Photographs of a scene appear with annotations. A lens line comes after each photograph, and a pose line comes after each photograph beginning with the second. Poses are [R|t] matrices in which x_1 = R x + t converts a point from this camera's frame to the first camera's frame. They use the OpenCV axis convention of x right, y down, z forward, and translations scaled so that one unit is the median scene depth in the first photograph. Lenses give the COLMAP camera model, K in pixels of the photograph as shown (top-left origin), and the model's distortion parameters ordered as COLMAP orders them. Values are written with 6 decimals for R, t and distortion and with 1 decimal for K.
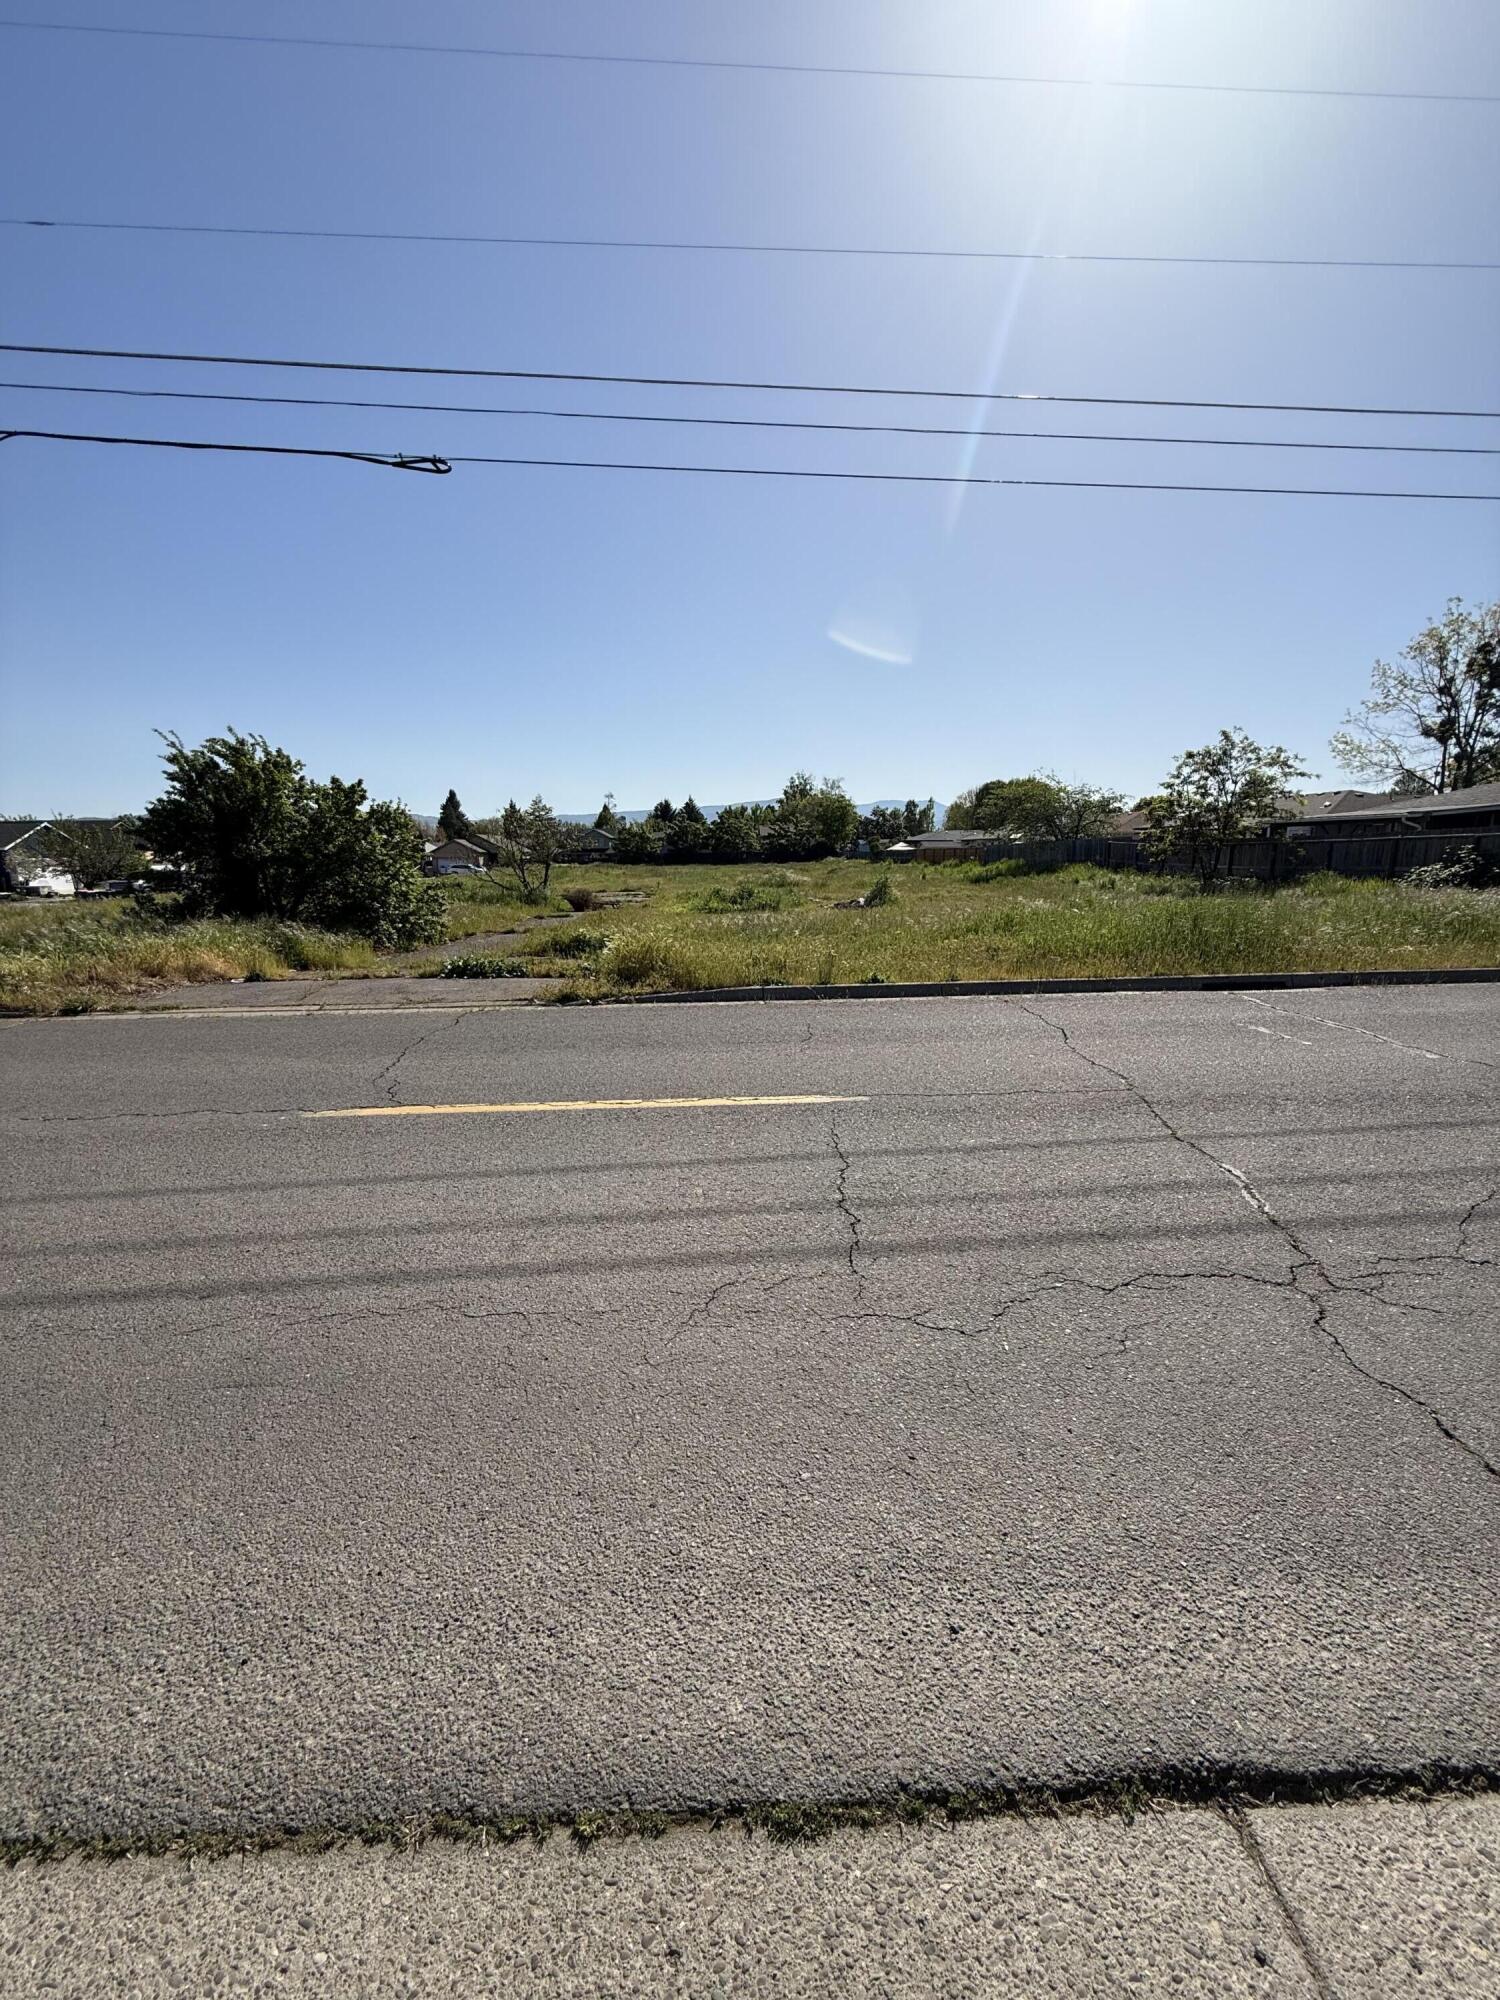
lens RADIAL K [[801.2, 0, 747.6], [0, 801.2, 999.3], [0, 0, 1]] dist [0.011154, 0.000139]
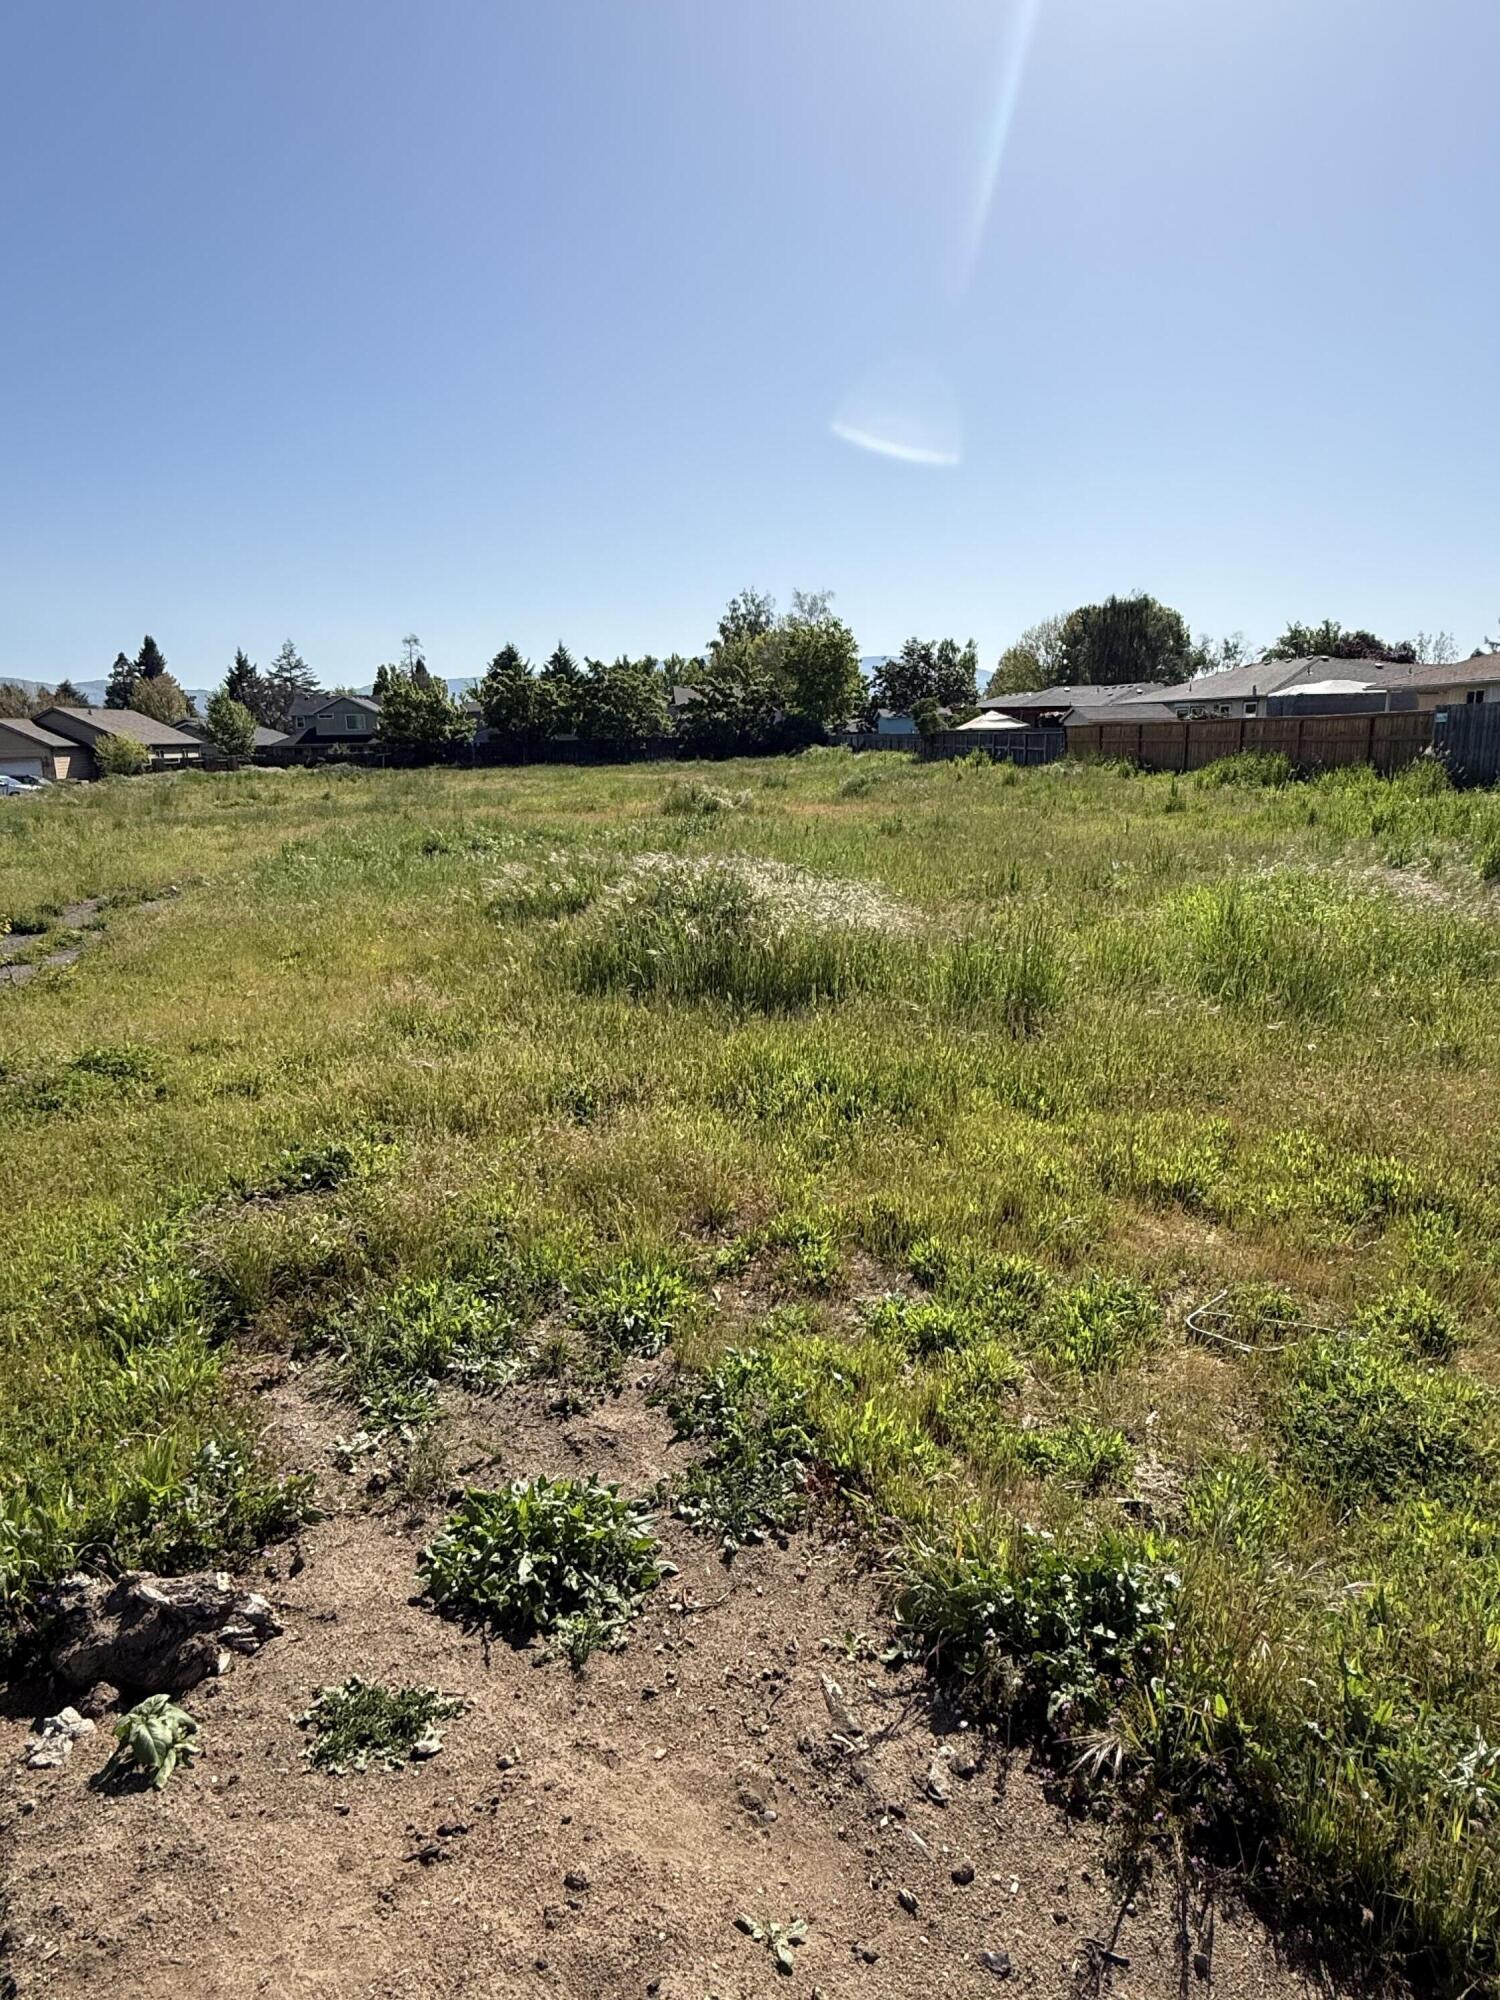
lens RADIAL K [[1171.4, 0, 761.1], [0, 1171.4, 1012.1], [0, 0, 1]] dist [-0.006331, 0.001208]
pose [[0.996879, -0.029931, 0.073052, 0.009721], [0.026255, 0.998365, 0.050771, -0.045375], [-0.074452, -0.048695, 0.996035, 0.243181]]
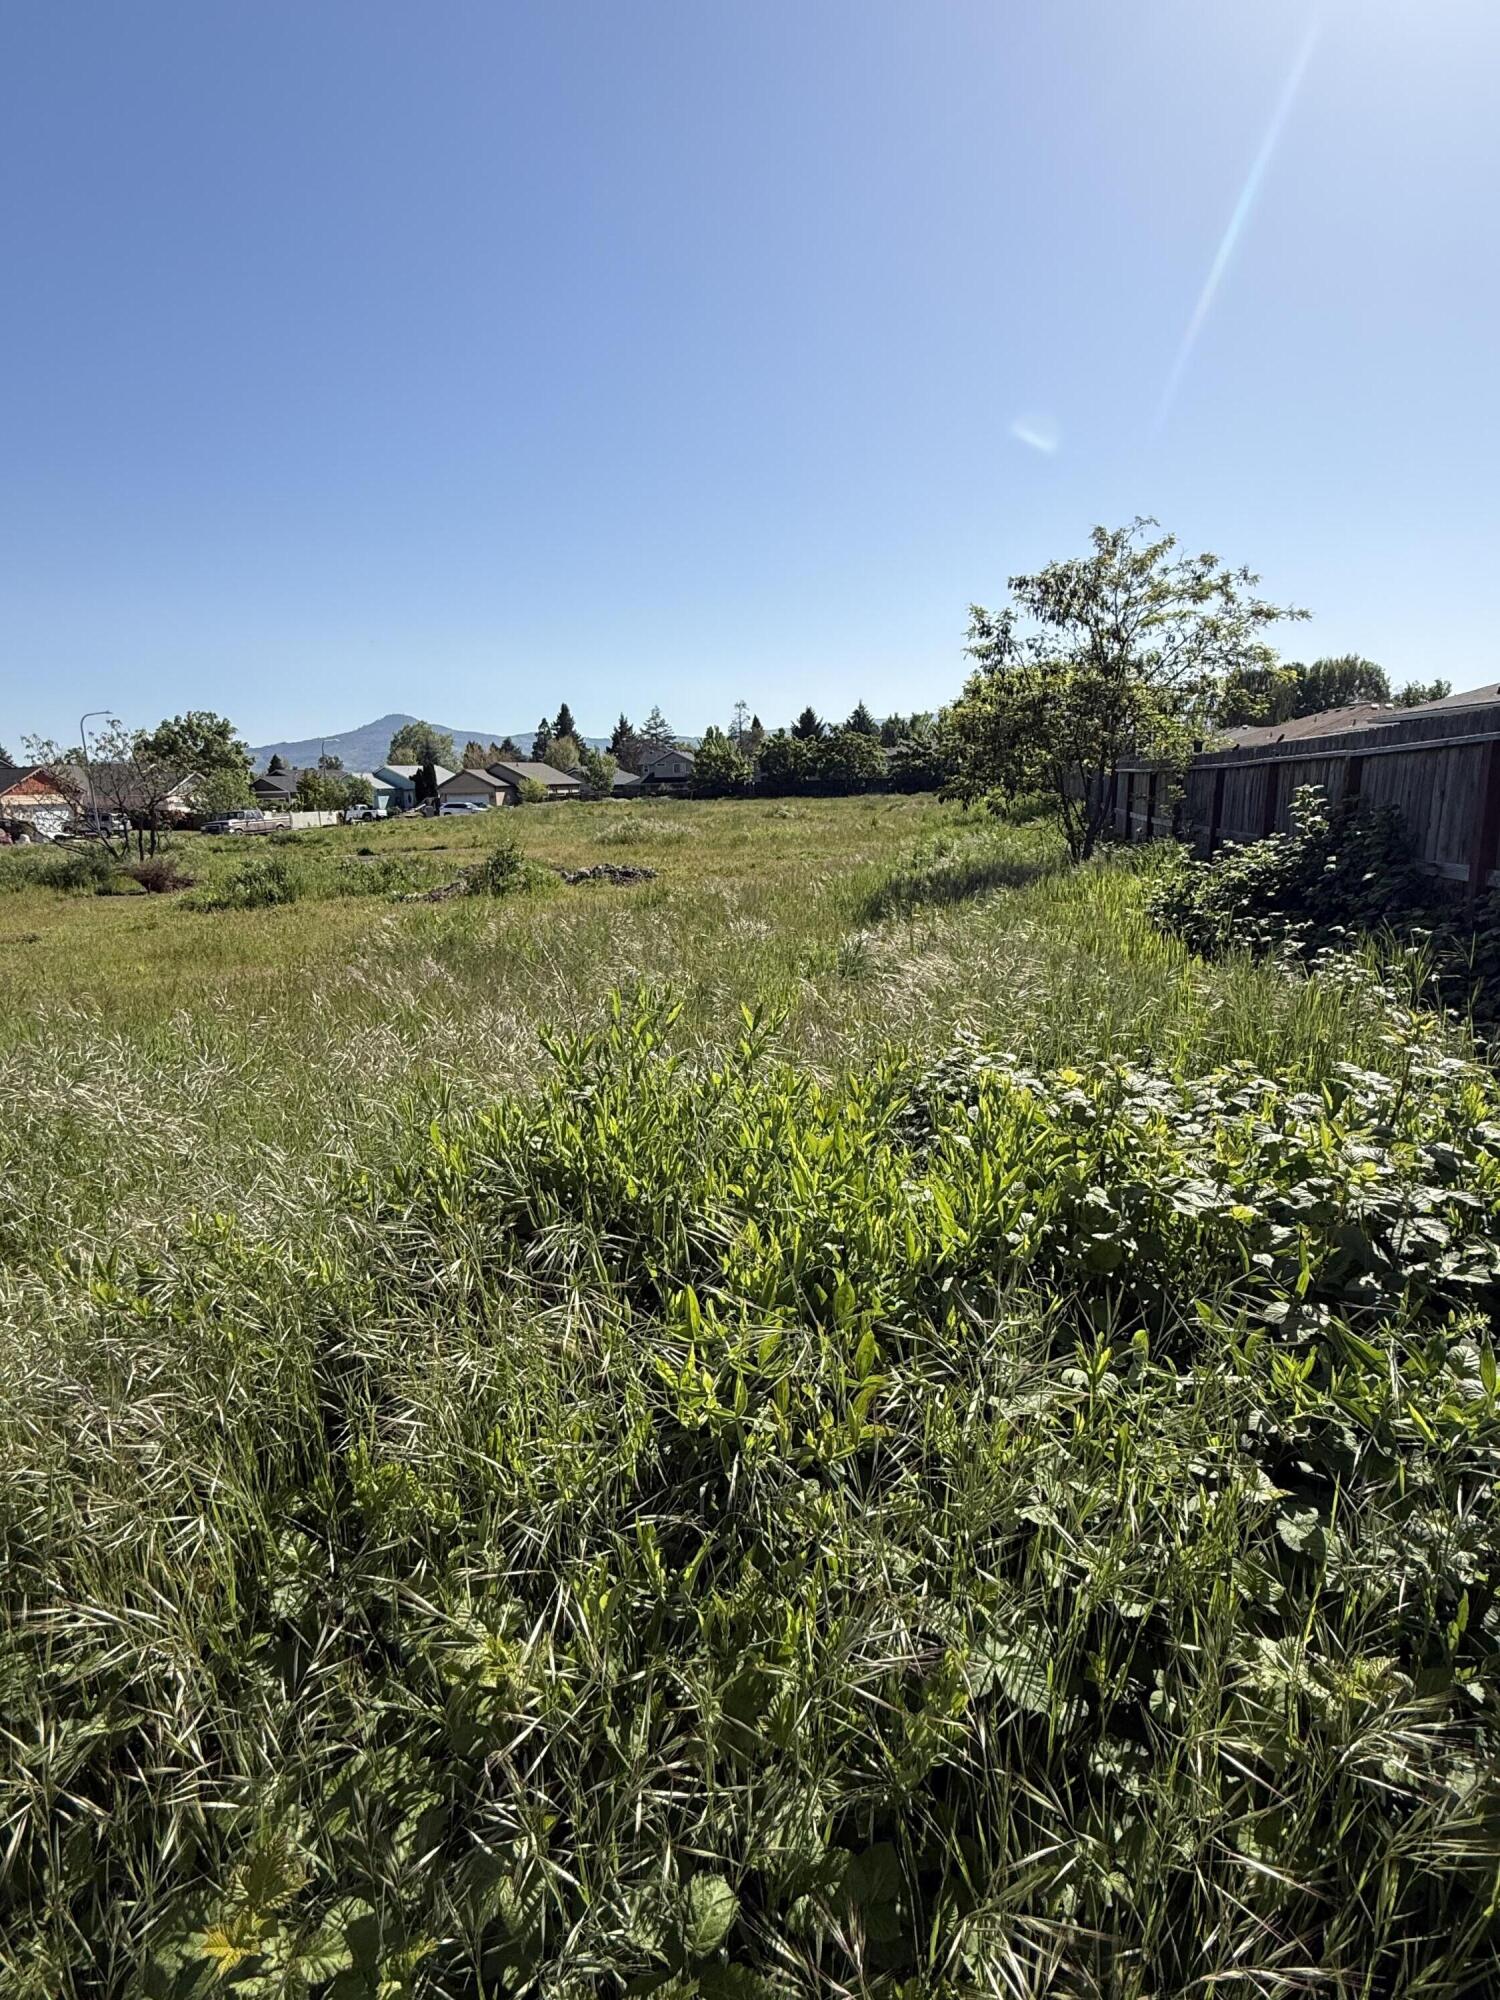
lens RADIAL K [[1048.4, 0, 745.4], [0, 1048.4, 1006.9], [0, 0, 1]] dist [-0.004450, -0.000165]
pose [[0.974025, 0.031522, -0.224235, 0.098735], [-0.023798, 0.999029, 0.037068, -0.013931], [0.225186, -0.030769, 0.973830, 0.066531]]
